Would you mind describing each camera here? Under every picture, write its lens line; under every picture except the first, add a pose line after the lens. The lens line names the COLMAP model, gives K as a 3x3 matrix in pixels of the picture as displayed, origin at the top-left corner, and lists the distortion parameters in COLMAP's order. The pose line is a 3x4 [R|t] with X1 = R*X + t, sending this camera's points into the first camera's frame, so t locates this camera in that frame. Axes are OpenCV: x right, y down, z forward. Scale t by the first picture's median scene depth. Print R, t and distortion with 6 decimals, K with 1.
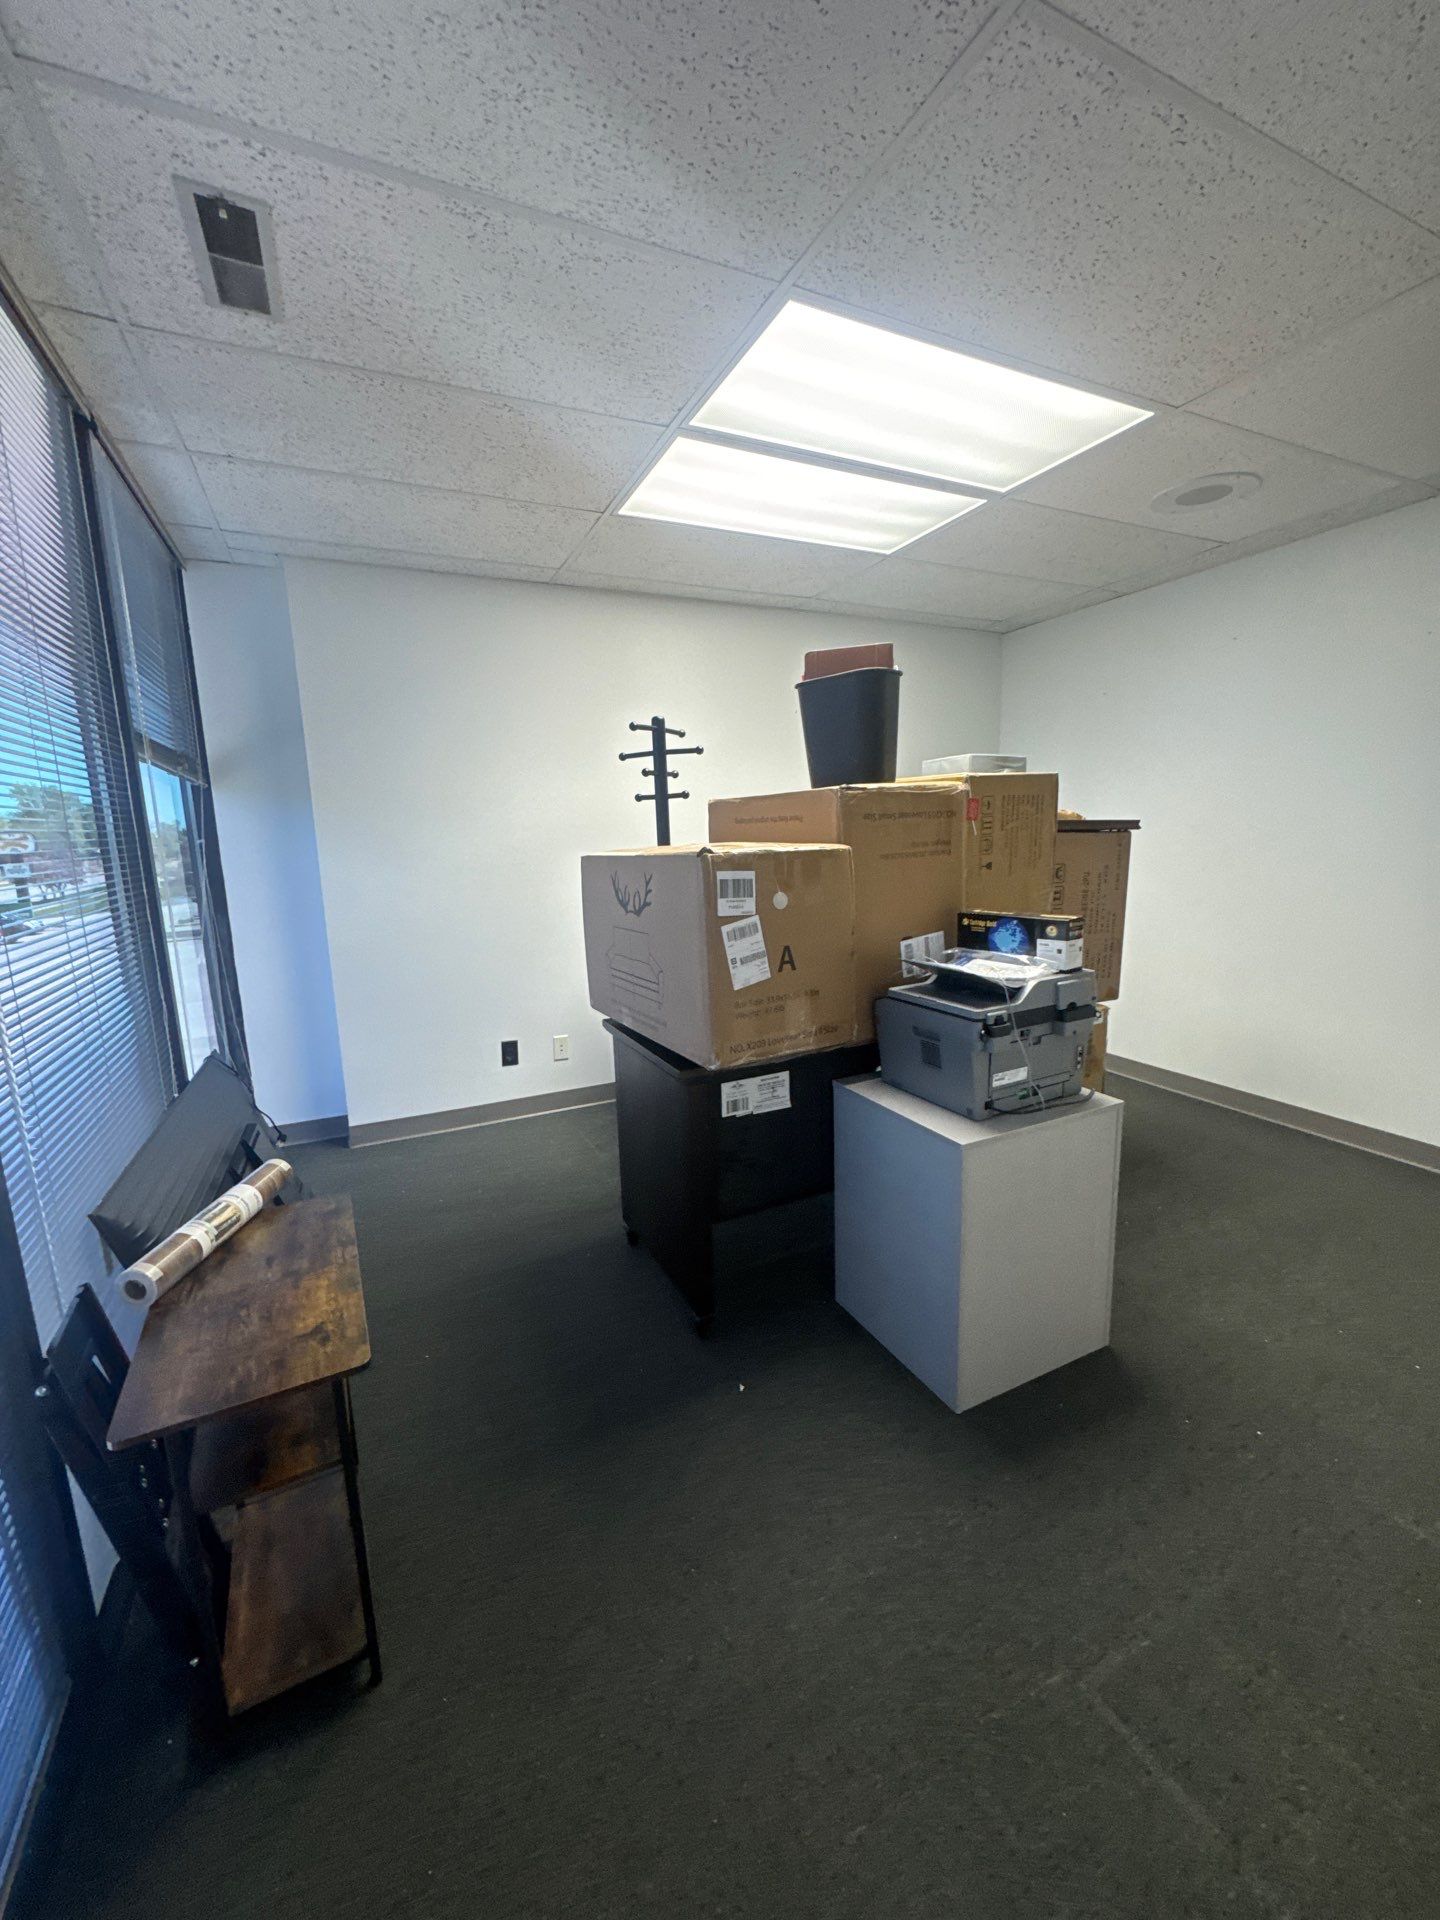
lens RADIAL K [[764.3, 0, 720.0], [0, 764.3, 960.0], [0, 0, 1]] dist [0.000506, 0.000271]
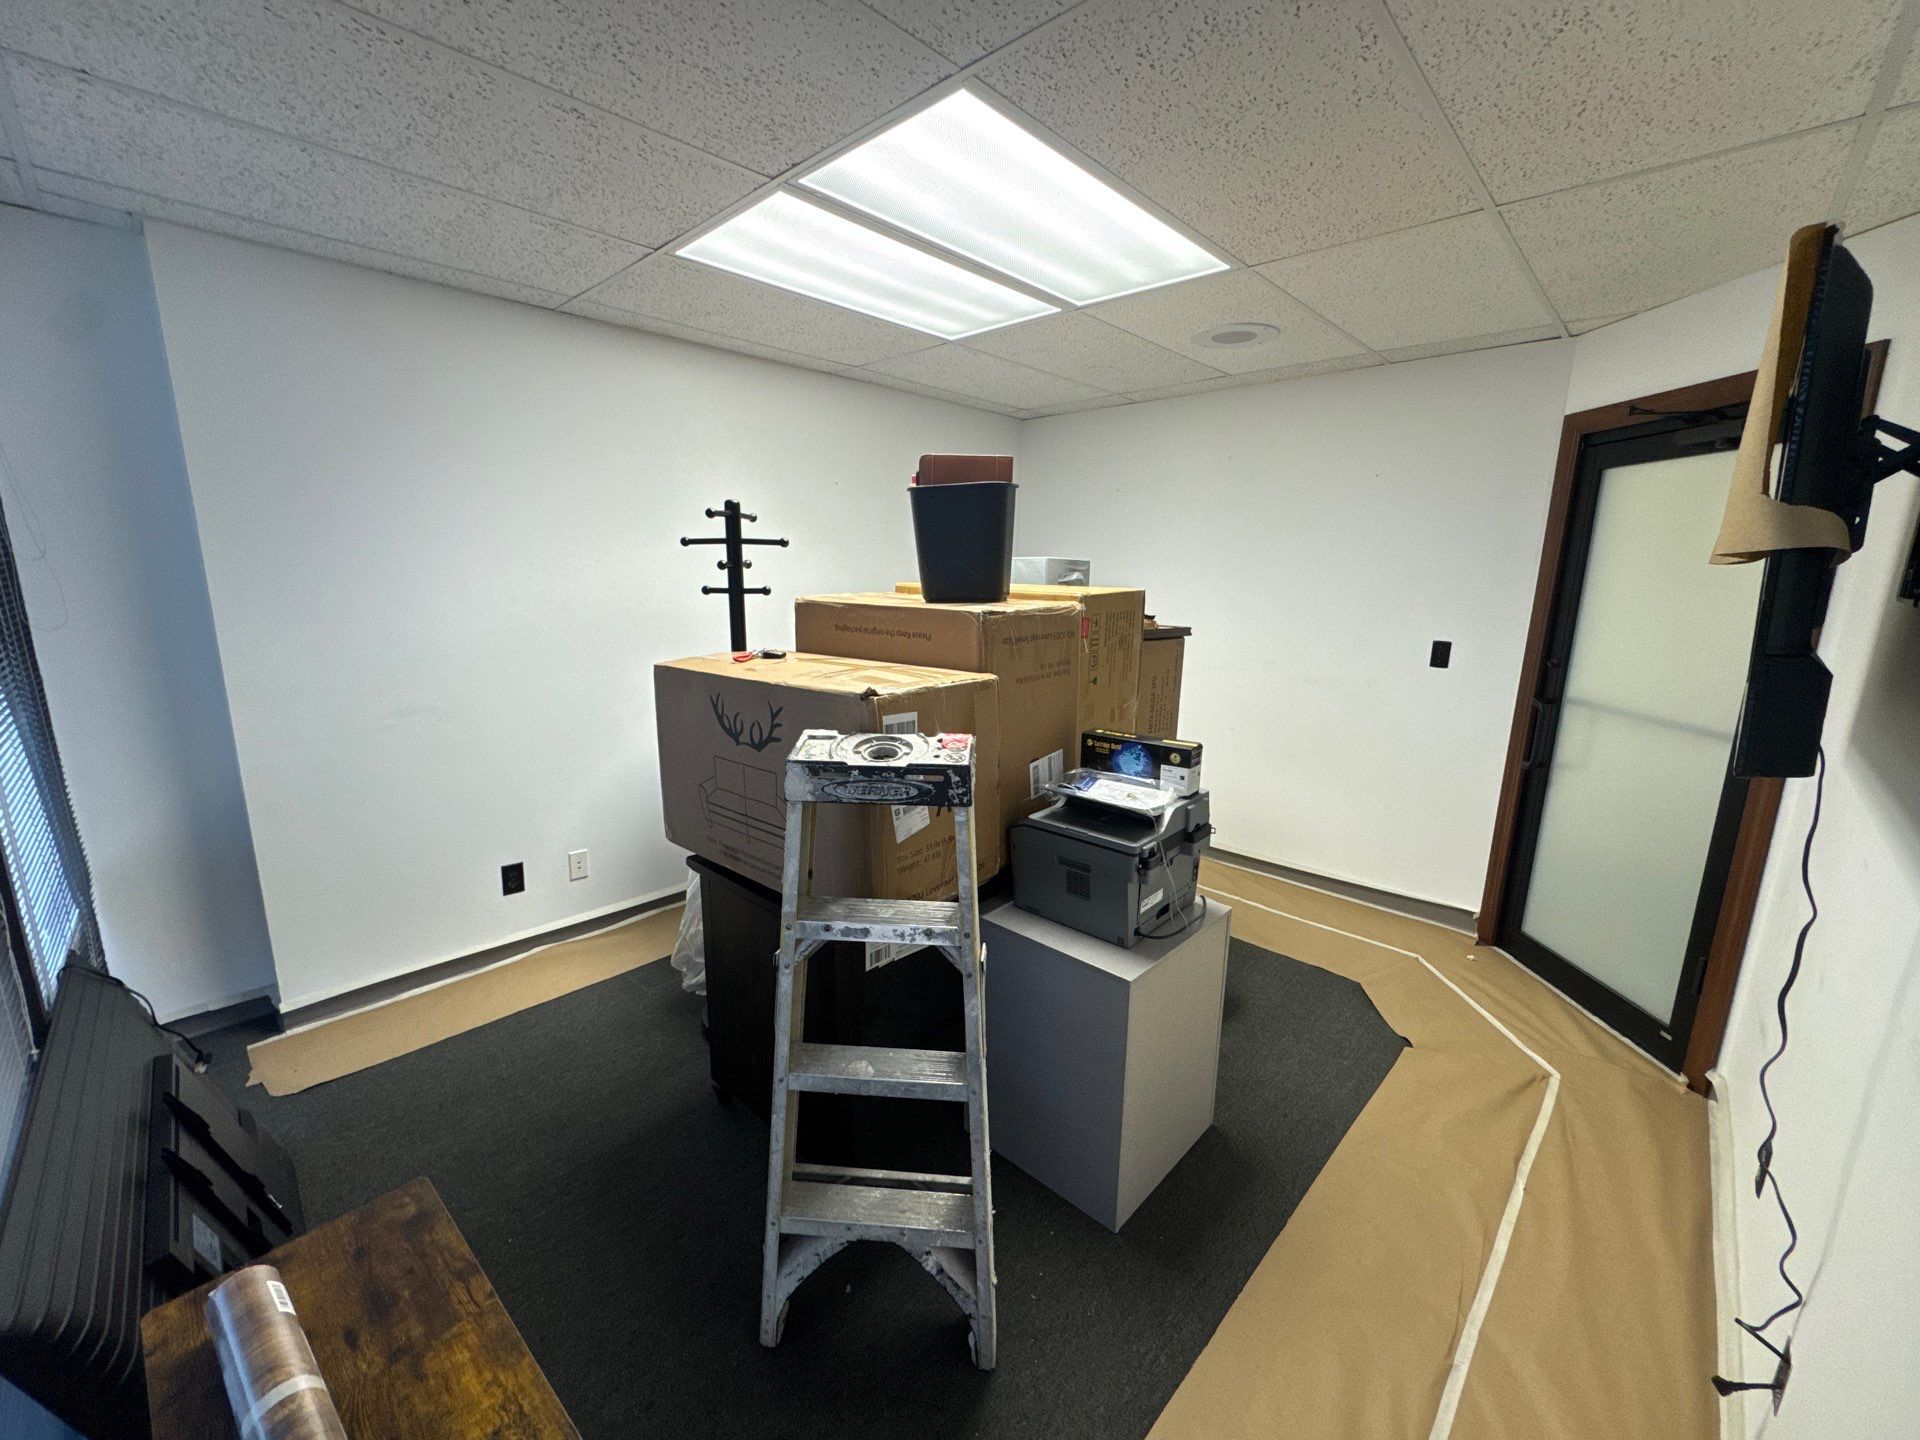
lens RADIAL K [[763.4, 0, 960.0], [0, 763.4, 720.0], [0, 0, 1]] dist [0.000720, -0.000068]
pose [[0.933997, -0.028773, 0.356120, -0.192793], [0.019273, 0.999358, 0.030197, -0.109835], [-0.356760, -0.021340, 0.933952, 0.108709]]
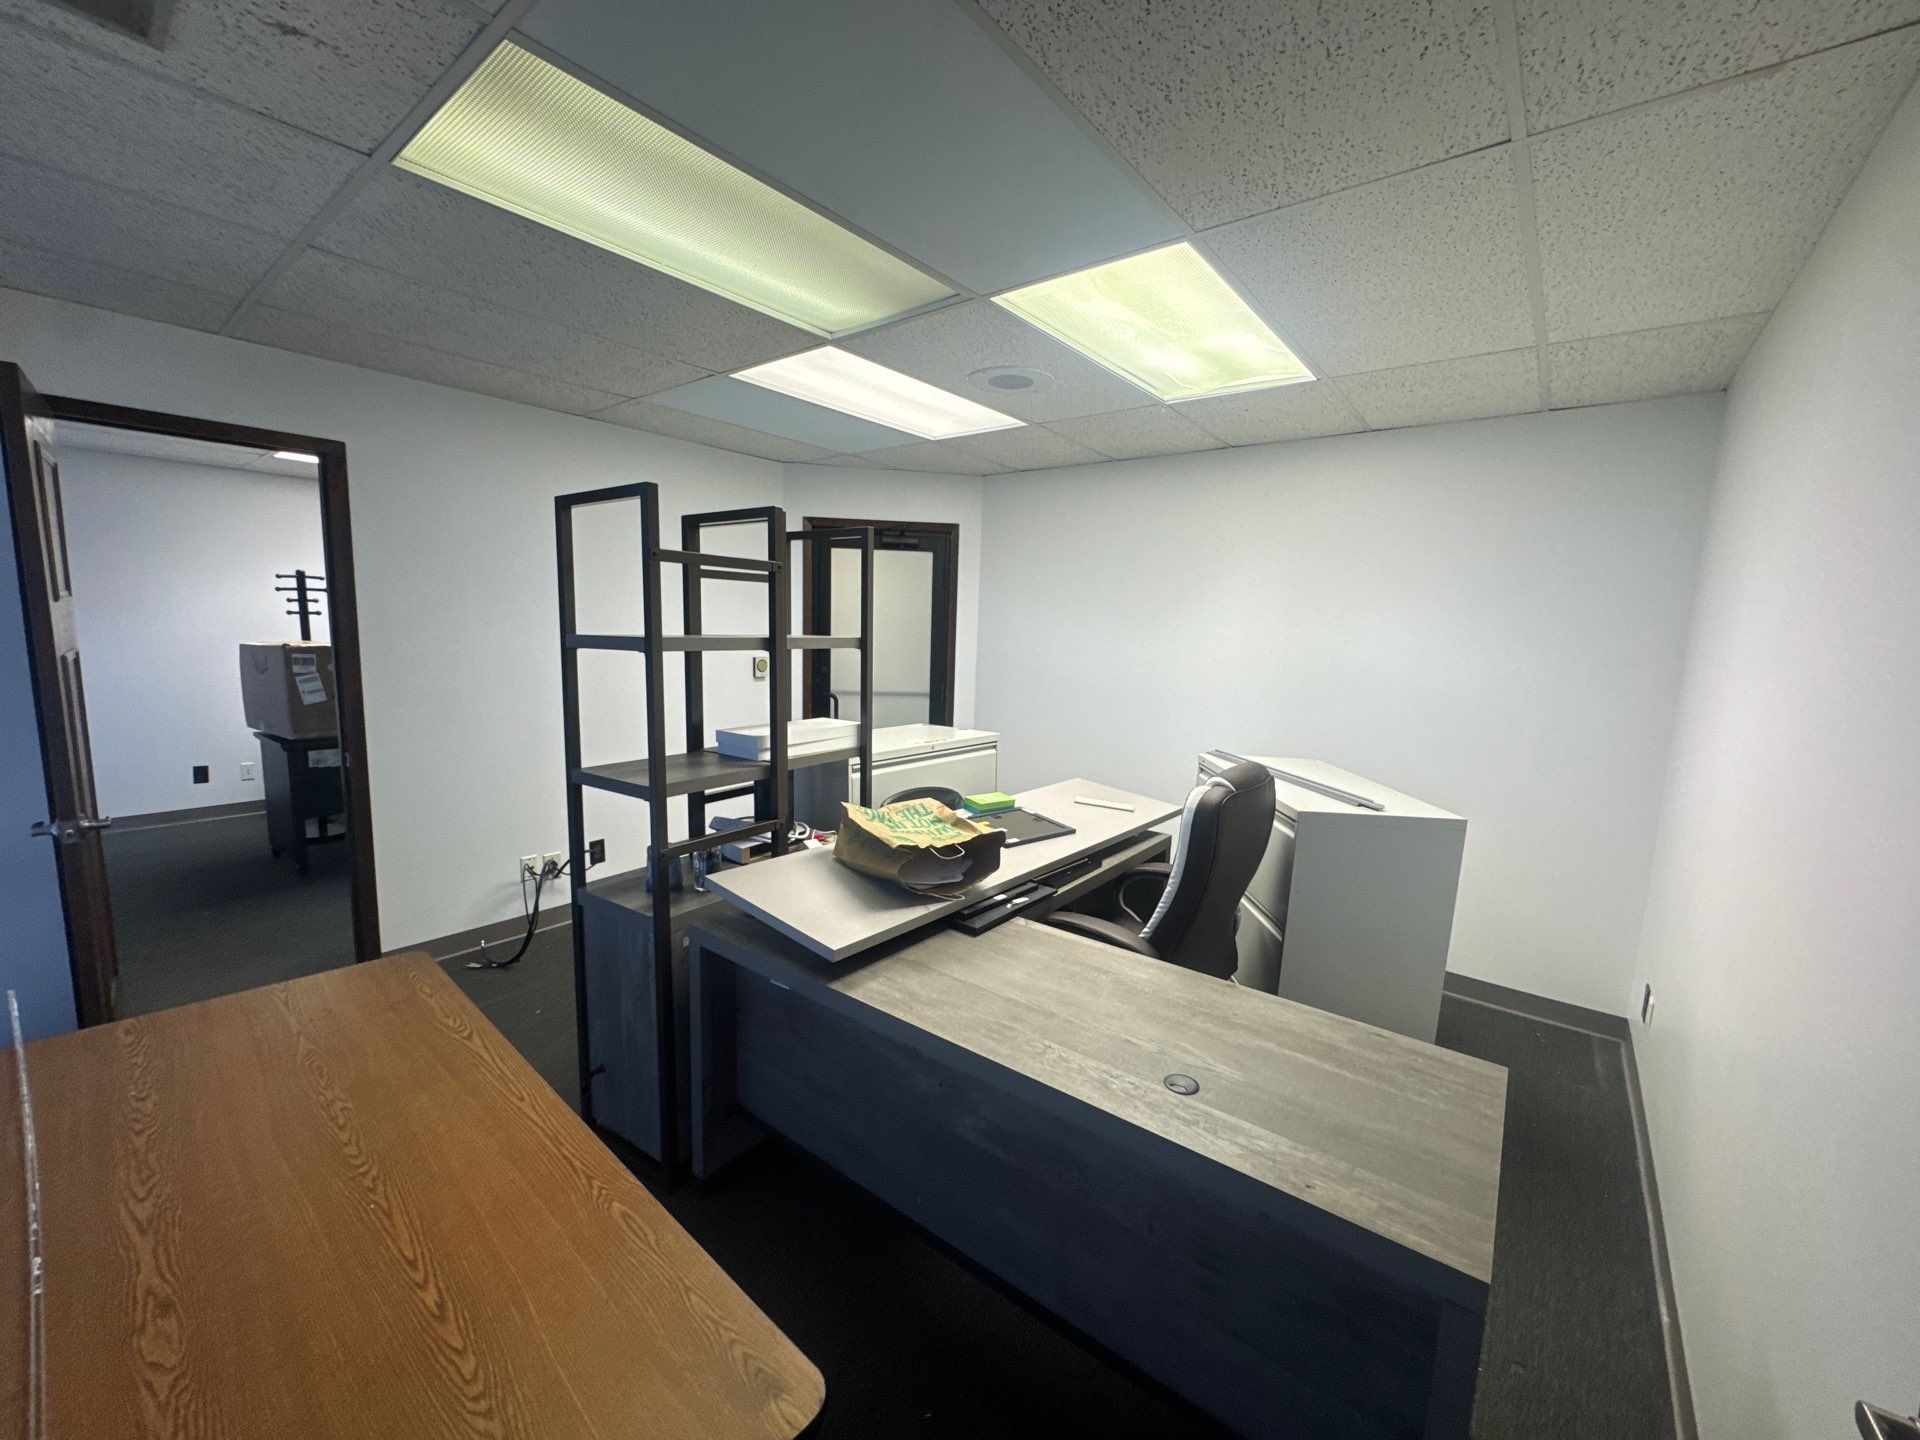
lens RADIAL K [[763.4, 0, 960.0], [0, 763.4, 720.0], [0, 0, 1]] dist [0.000720, -0.000068]
pose [[0.895198, -0.005607, 0.445633, 0.641491], [0.025169, 0.998961, -0.037990, 0.186911], [-0.444957, 0.045225, 0.894409, -1.643905]]
